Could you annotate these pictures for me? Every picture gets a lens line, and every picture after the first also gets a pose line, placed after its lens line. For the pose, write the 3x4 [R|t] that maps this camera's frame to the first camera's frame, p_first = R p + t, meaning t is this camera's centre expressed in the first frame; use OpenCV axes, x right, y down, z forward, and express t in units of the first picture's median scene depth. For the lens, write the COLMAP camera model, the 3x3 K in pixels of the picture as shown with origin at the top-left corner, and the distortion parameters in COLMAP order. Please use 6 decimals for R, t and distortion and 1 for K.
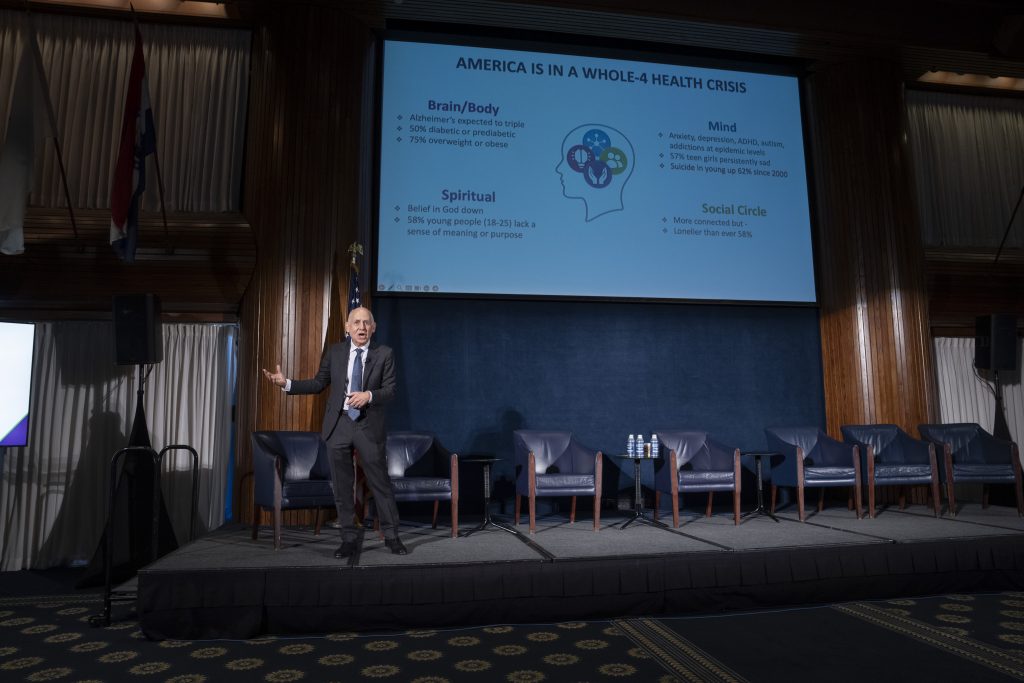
lens RADIAL K [[723.2, 0, 512.0], [0, 723.2, 341.5], [0, 0, 1]] dist [-0.099925, 0.084241]
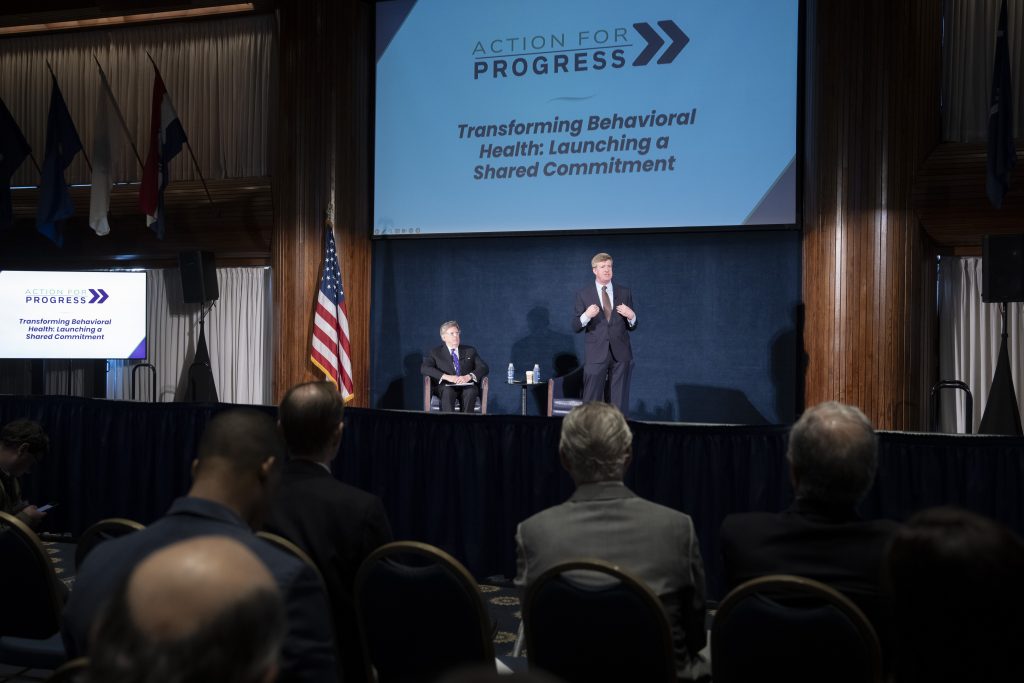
lens RADIAL K [[1146.1, 0, 491.9], [0, 1146.1, 340.6], [0, 0, 1]] dist [0.052556, 0.001322]
pose [[0.844385, 0.021814, -0.535292, 0.952718], [0.050354, 0.991516, 0.119836, -0.110032], [0.533365, -0.128142, 0.836123, -0.473472]]
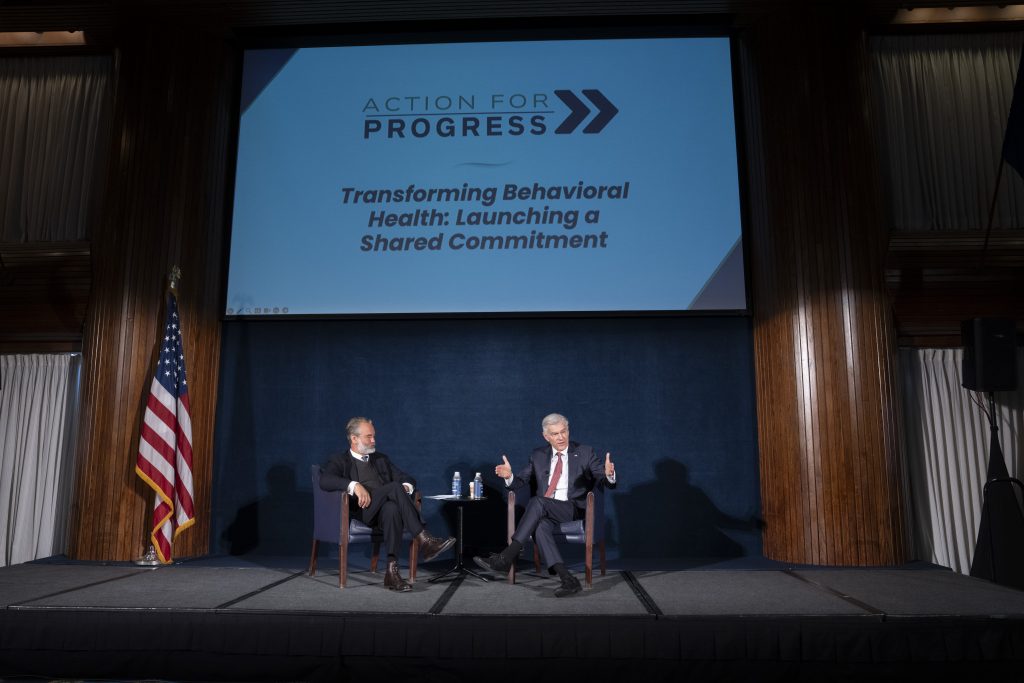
lens RADIAL K [[806.8, 0, 511.9], [0, 806.8, 331.9], [0, 0, 1]] dist [-0.093481, 0.107137]
pose [[0.974287, -0.028154, -0.223545, 0.399095], [0.019345, 0.998951, -0.041496, 0.002761], [0.224479, 0.036105, 0.973810, 0.061626]]
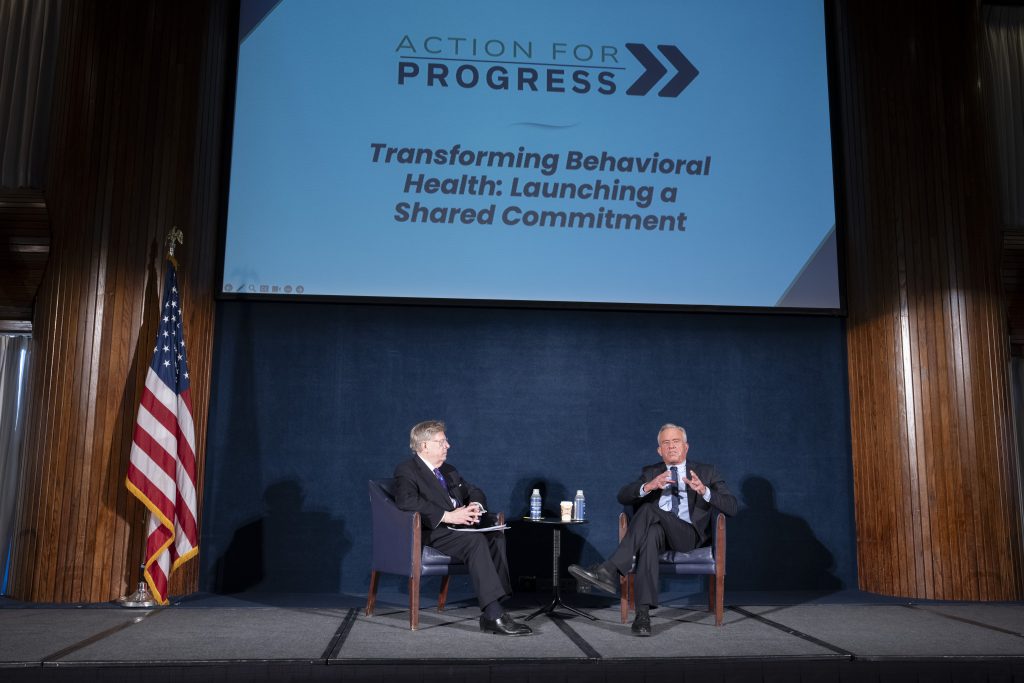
lens RADIAL K [[942.6, 0, 515.8], [0, 942.6, 333.4], [0, 0, 1]] dist [-0.014871, 0.020482]
pose [[0.996462, 0.005105, -0.083886, 0.197100], [-0.007931, 0.999411, -0.033394, 0.003614], [0.083666, 0.033941, 0.995916, 0.039882]]
